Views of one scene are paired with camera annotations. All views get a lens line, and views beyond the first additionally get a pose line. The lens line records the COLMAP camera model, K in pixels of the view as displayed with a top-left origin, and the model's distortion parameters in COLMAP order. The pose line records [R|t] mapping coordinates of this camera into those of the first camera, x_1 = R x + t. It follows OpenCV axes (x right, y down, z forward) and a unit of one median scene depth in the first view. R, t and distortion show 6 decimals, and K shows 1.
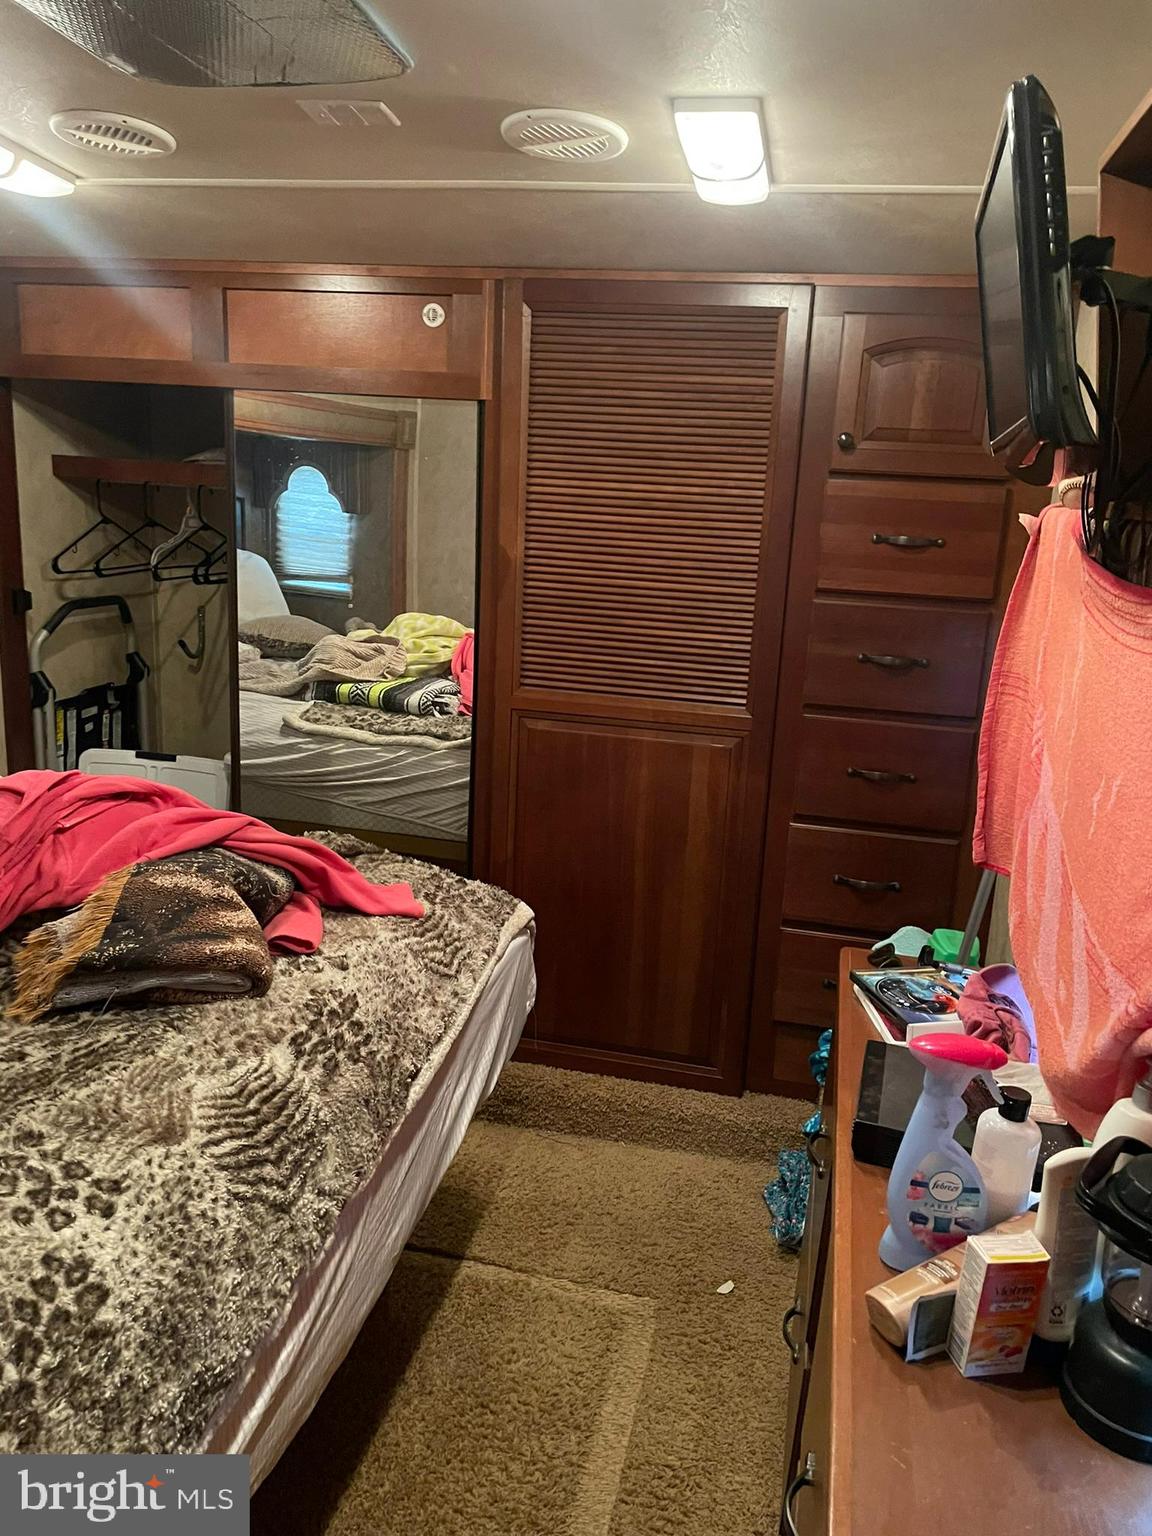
lens RADIAL K [[1156.6, 0, 591.2], [0, 1156.6, 773.4], [0, 0, 1]] dist [0.093022, -0.125463]
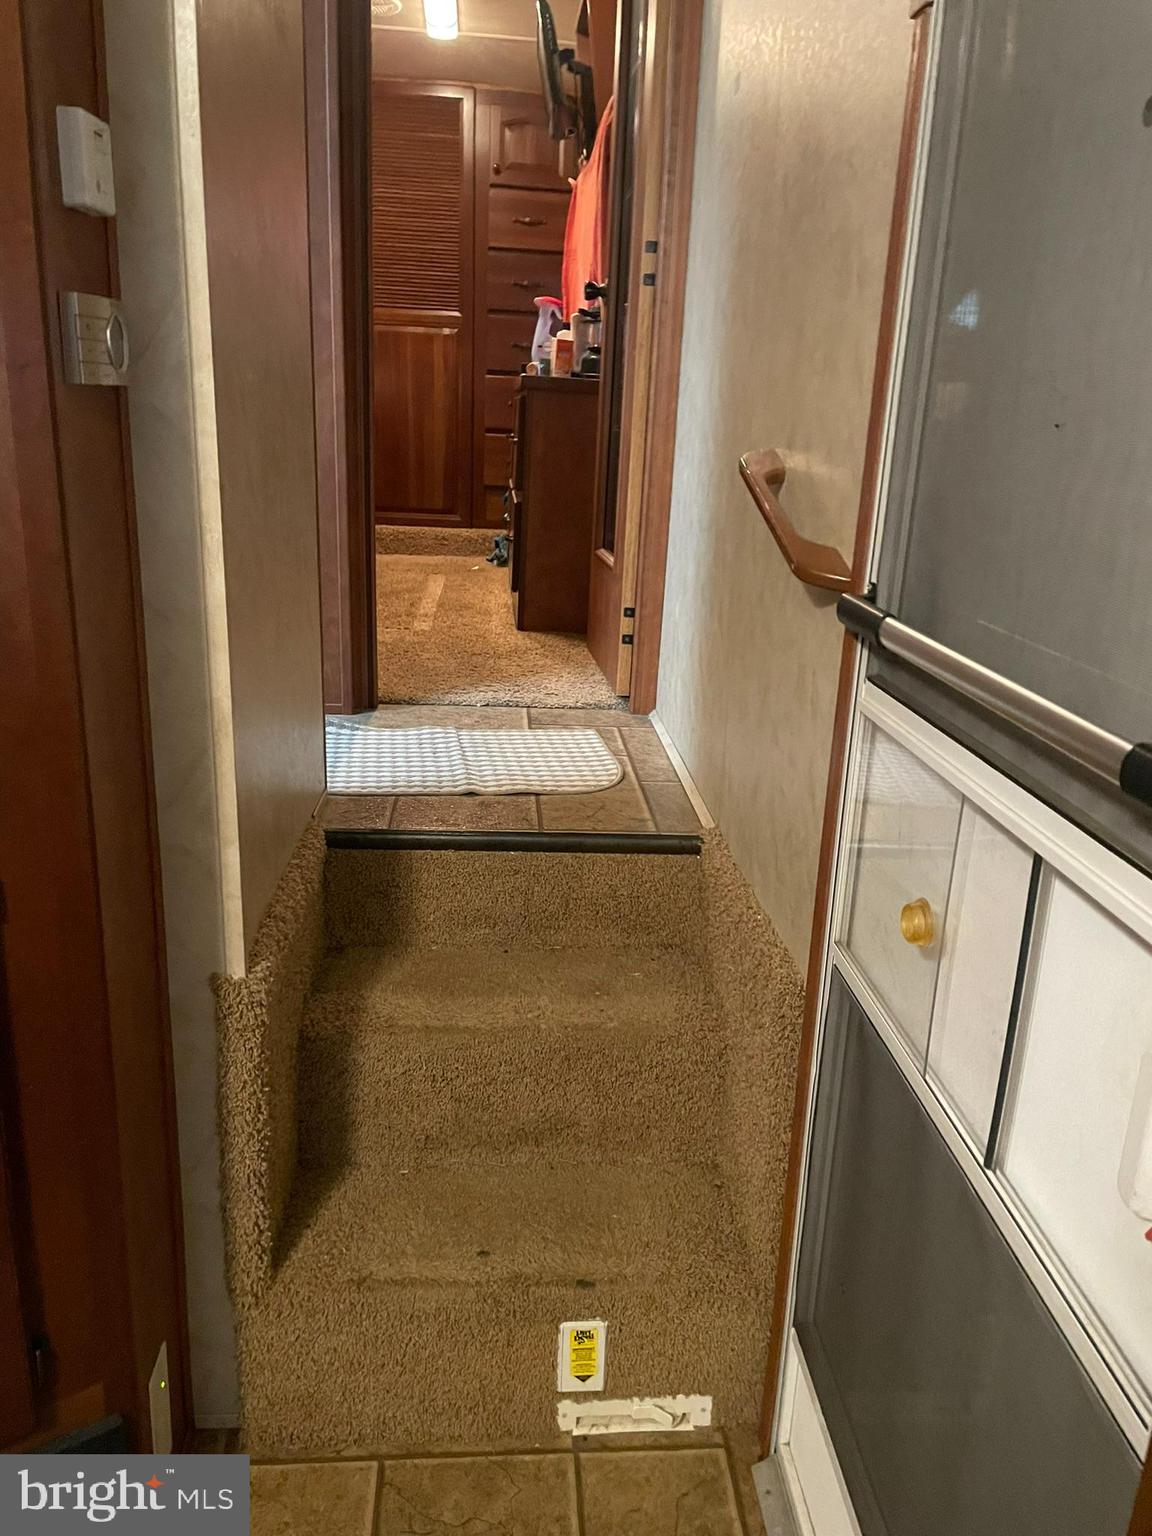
lens RADIAL K [[1156.6, 0, 591.2], [0, 1156.6, 773.4], [0, 0, 1]] dist [0.093022, -0.125463]
pose [[0.957026, -0.096558, 0.273454, -0.244309], [0.077646, 0.993832, 0.079183, 0.523098], [-0.279413, -0.054548, 0.958620, -0.917476]]
